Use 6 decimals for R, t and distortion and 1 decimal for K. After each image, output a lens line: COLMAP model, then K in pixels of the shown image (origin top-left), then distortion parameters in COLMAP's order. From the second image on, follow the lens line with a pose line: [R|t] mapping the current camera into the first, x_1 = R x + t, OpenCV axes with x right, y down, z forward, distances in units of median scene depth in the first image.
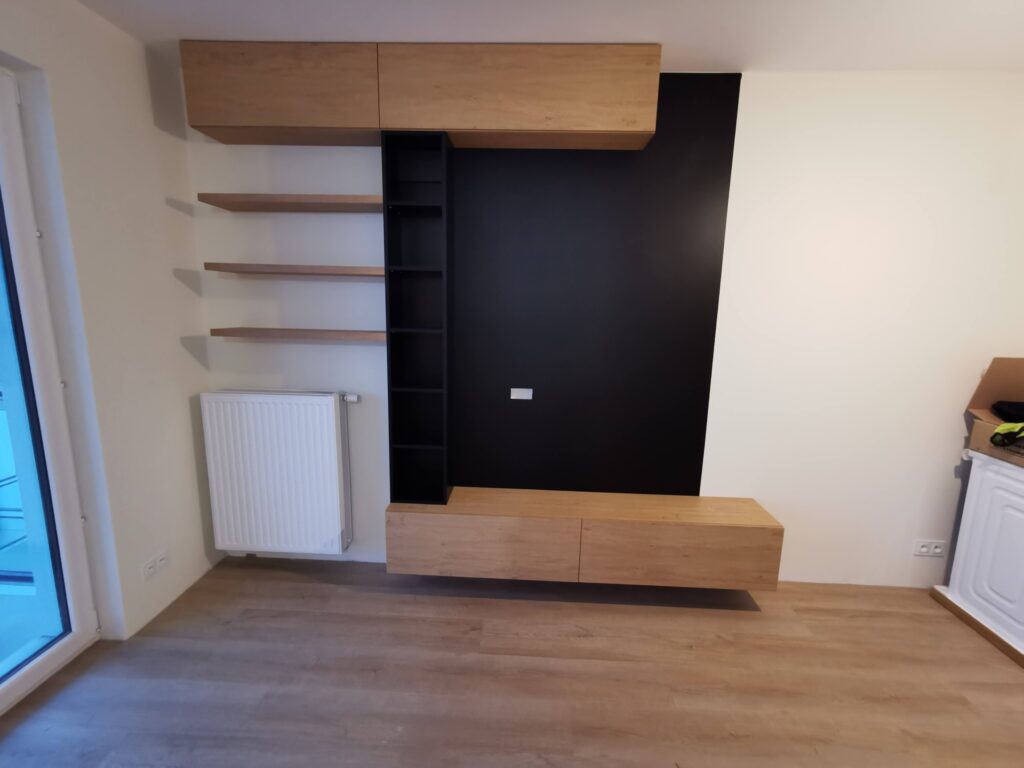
lens RADIAL K [[469.3, 0, 506.9], [0, 469.3, 379.8], [0, 0, 1]] dist [-0.002660, 0.007966]
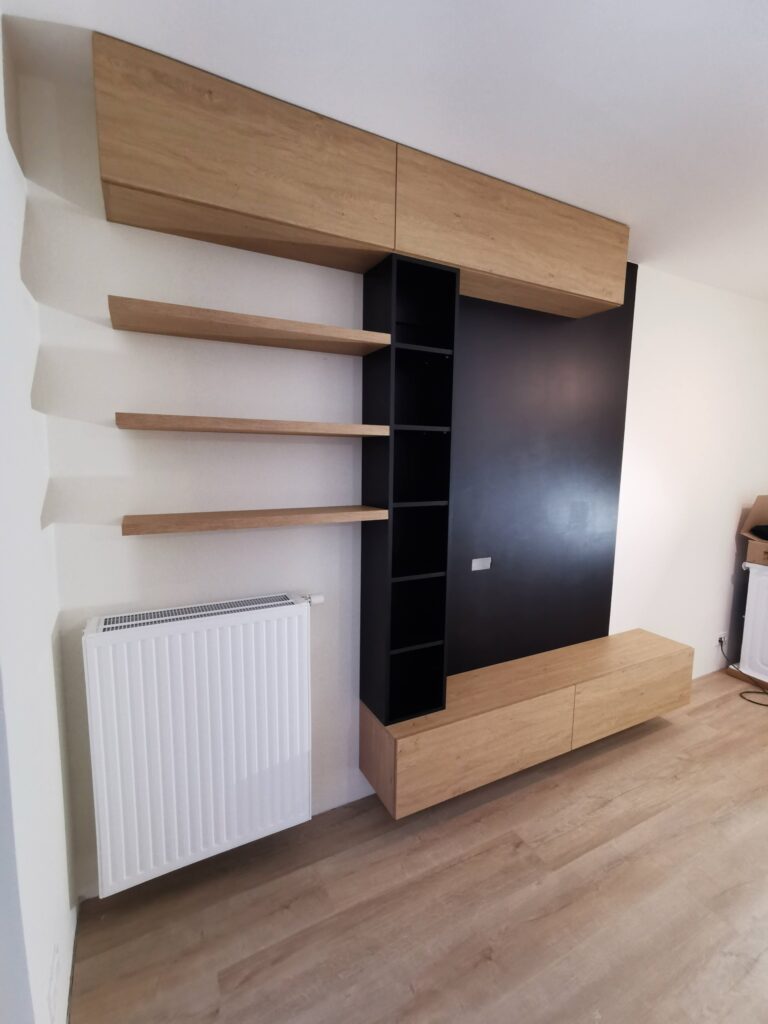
lens RADIAL K [[469.3, 0, 381.4], [0, 469.3, 510.3], [0, 0, 1]] dist [-0.002660, 0.007966]
pose [[0.864886, -0.073022, 0.496629, -0.662219], [0.095134, 0.995277, -0.019337, -0.084544], [-0.492871, 0.063971, 0.867747, 0.335849]]
